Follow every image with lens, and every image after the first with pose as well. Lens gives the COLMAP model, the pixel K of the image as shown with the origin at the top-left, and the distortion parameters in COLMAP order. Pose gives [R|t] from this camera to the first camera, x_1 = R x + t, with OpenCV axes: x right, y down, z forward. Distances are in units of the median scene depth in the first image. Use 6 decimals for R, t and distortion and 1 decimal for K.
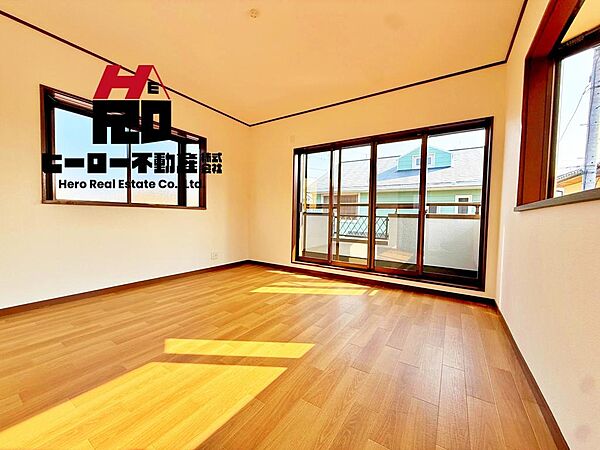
lens RADIAL K [[241.5, 0, 298.3], [0, 241.5, 223.5], [0, 0, 1]] dist [0.001759, 0.000011]
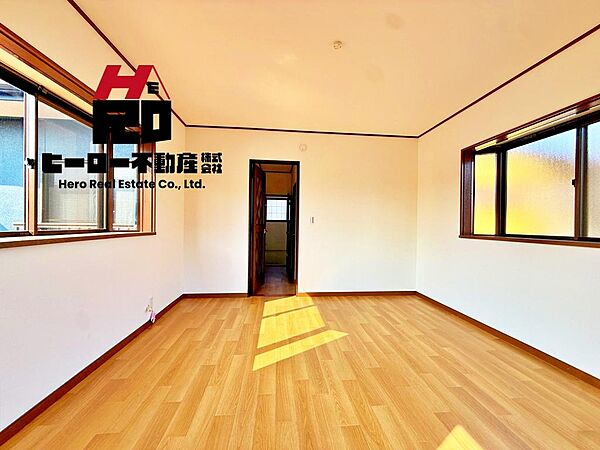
lens RADIAL K [[241.5, 0, 298.3], [0, 241.5, 223.5], [0, 0, 1]] dist [0.001759, 0.000011]
pose [[-0.787292, -0.035354, -0.615566, 0.356697], [-0.049039, 0.998783, 0.005356, -0.096912], [0.614627, 0.034403, -0.788067, 1.168669]]
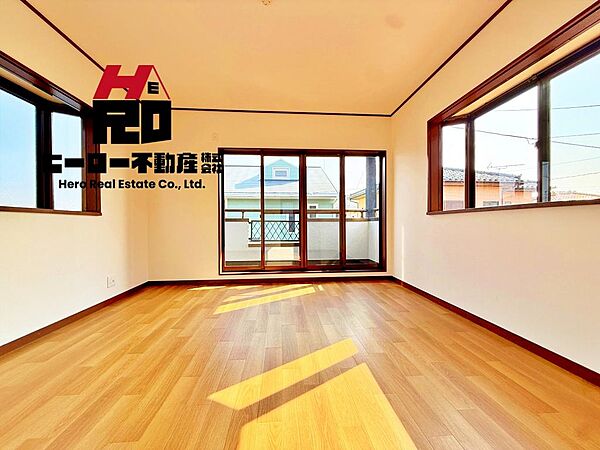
lens RADIAL K [[240.0, 0, 300.1], [0, 240.0, 227.1], [0, 0, 1]] dist [-0.002163, -0.000170]
pose [[0.792948, -0.033372, 0.608375, -0.446976], [0.039942, 0.999198, 0.002751, -0.004949], [-0.607979, 0.022118, 0.793645, 0.164272]]
